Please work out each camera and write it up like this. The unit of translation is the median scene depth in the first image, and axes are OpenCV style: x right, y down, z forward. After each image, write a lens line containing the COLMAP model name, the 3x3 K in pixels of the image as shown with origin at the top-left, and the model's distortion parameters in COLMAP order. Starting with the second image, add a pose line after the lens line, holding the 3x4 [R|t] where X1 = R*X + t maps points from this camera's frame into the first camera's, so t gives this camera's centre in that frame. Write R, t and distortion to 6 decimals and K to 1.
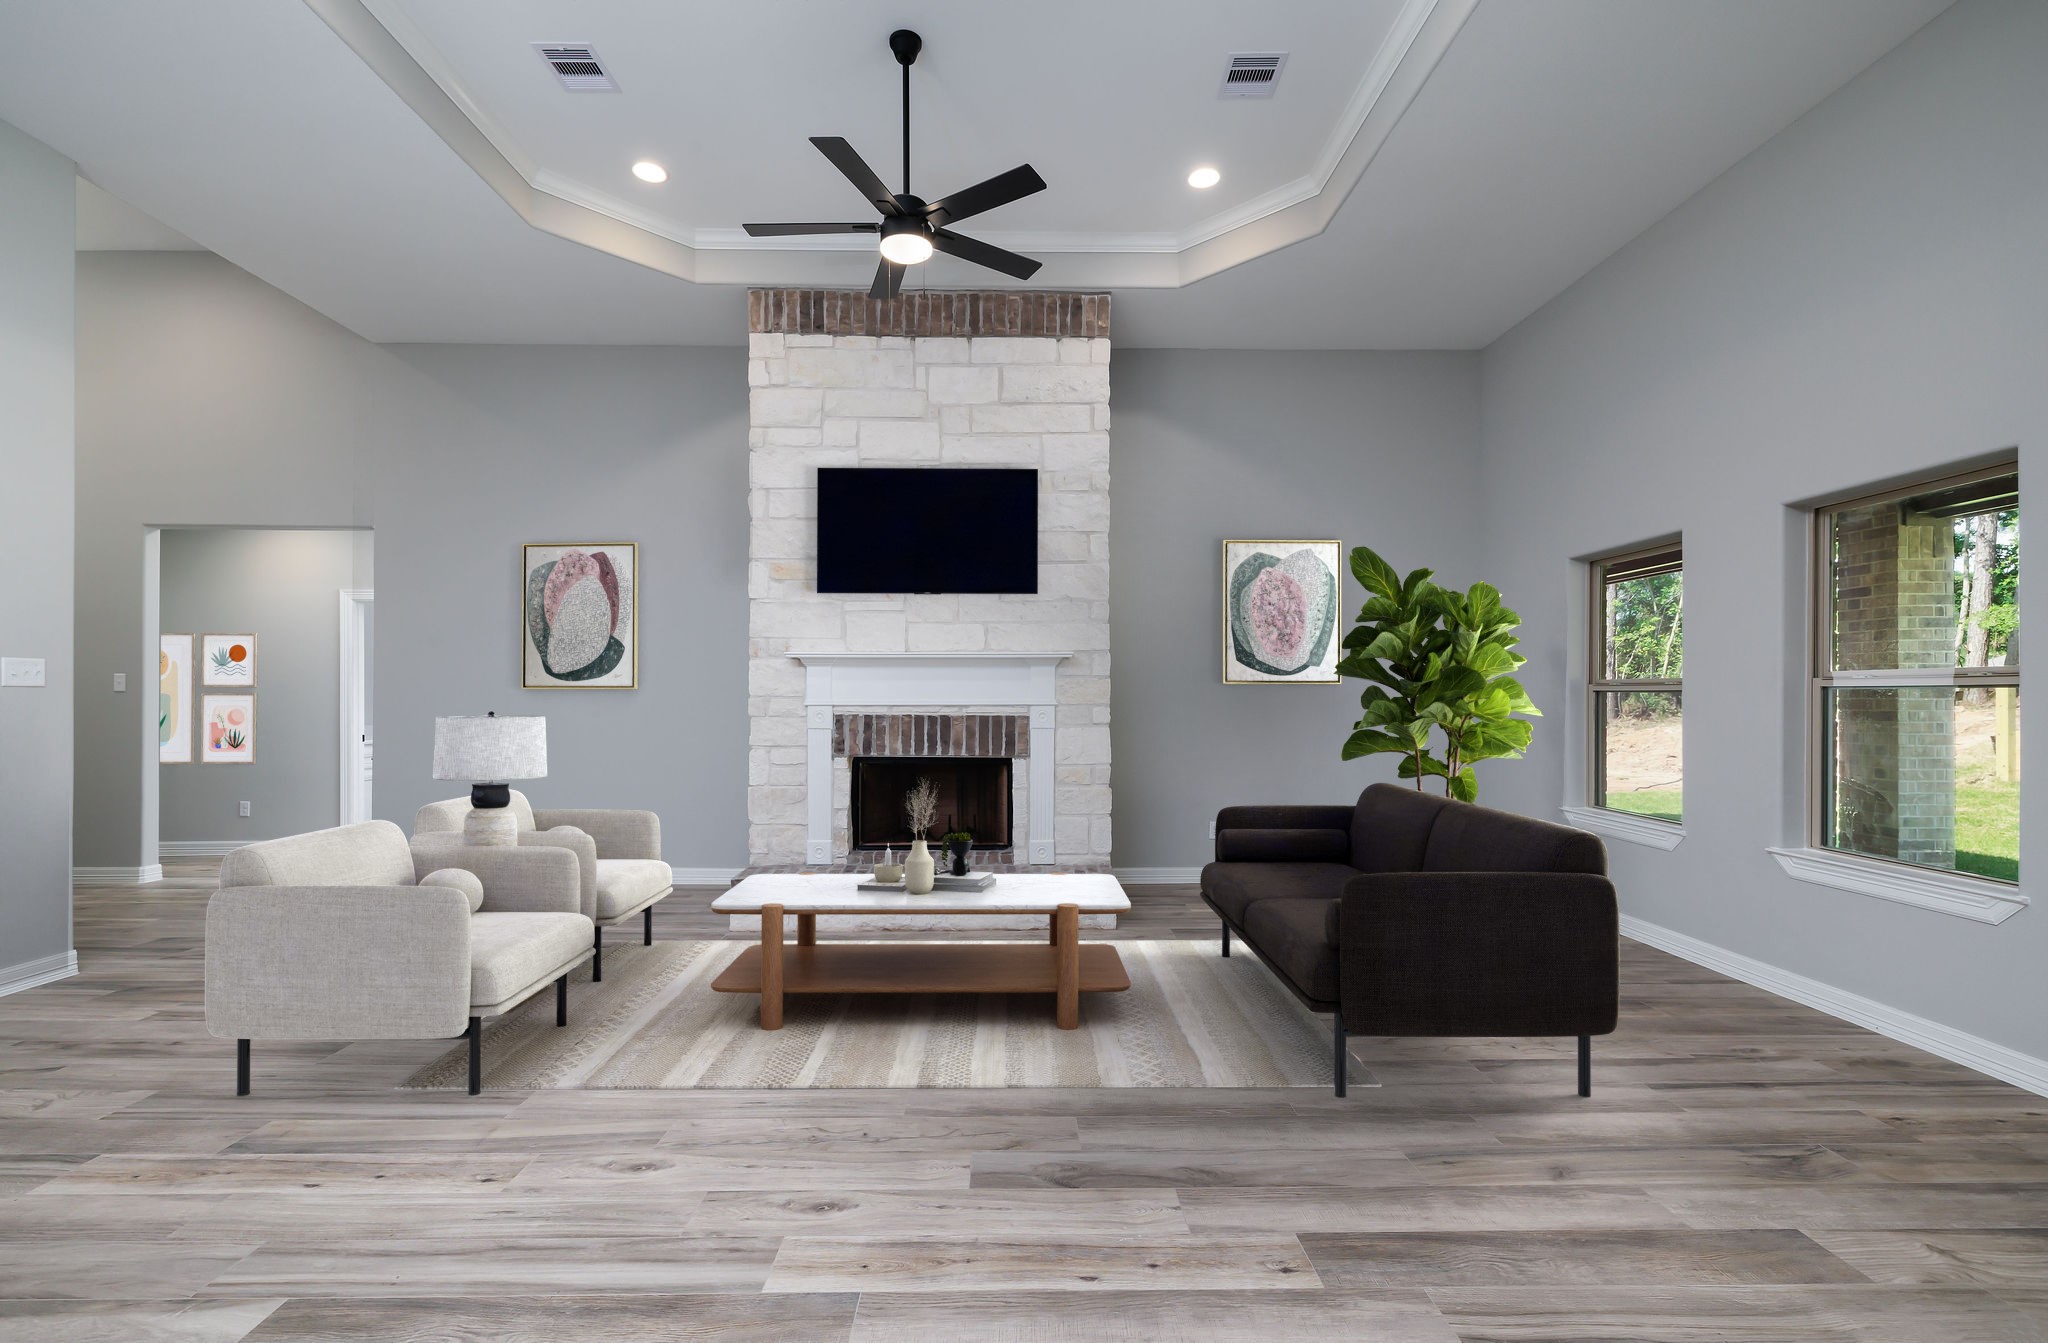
lens RADIAL K [[939.5, 0, 1017.6], [0, 939.5, 689.2], [0, 0, 1]] dist [0.001493, -0.000920]
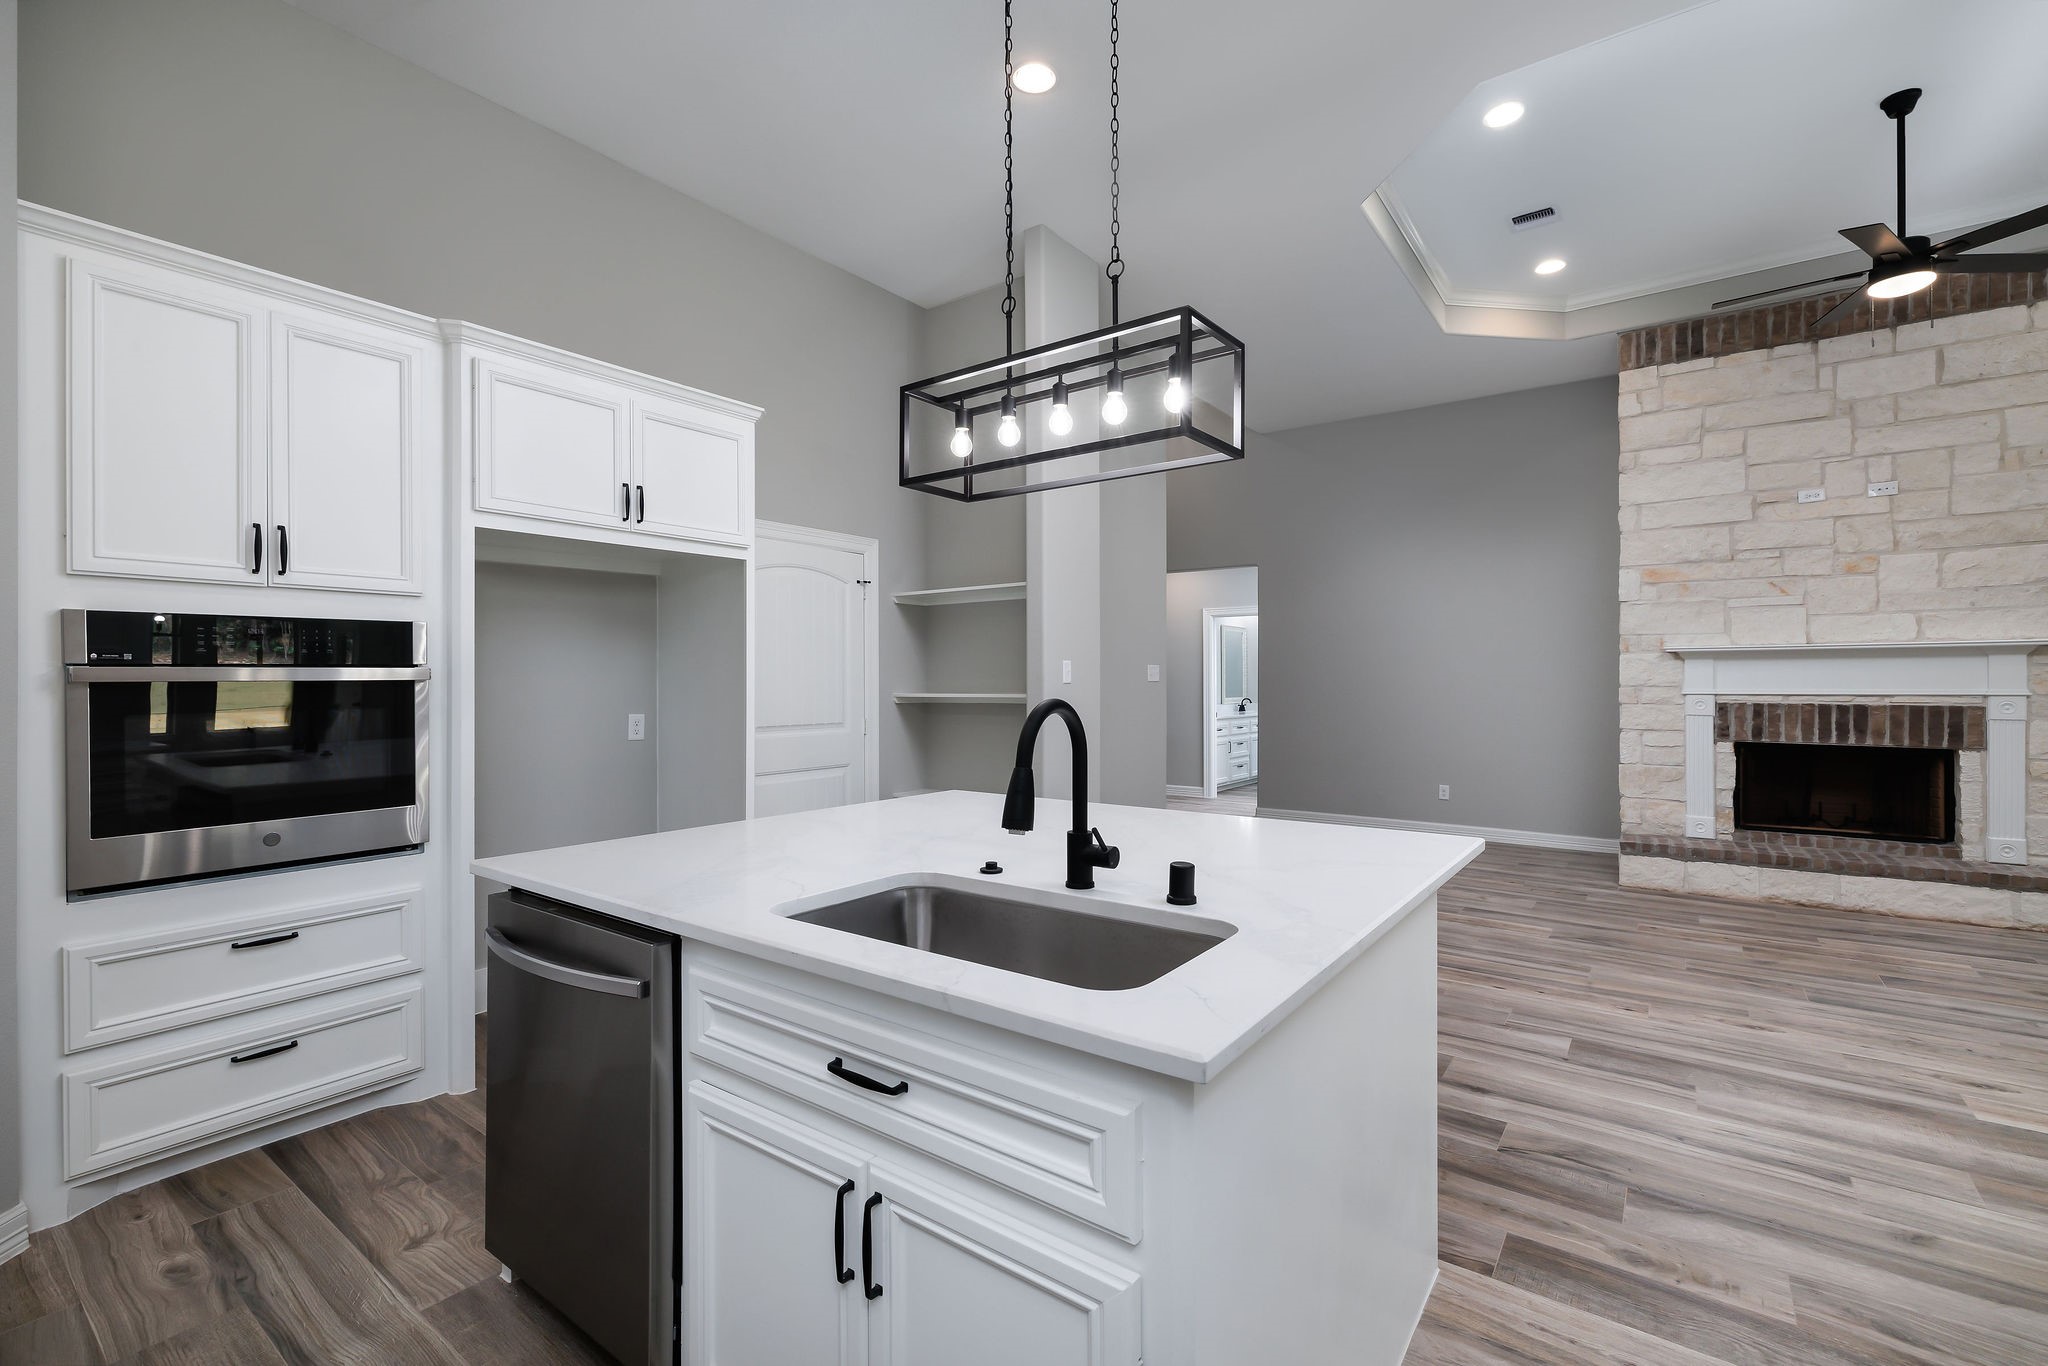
lens RADIAL K [[868.8, 0, 1019.4], [0, 868.8, 677.7], [0, 0, 1]] dist [0.002197, -0.000173]
pose [[0.772951, -0.005653, -0.634440, -0.181374], [0.009563, 0.999951, 0.002742, -0.012877], [0.634393, -0.008187, 0.772967, -0.302722]]
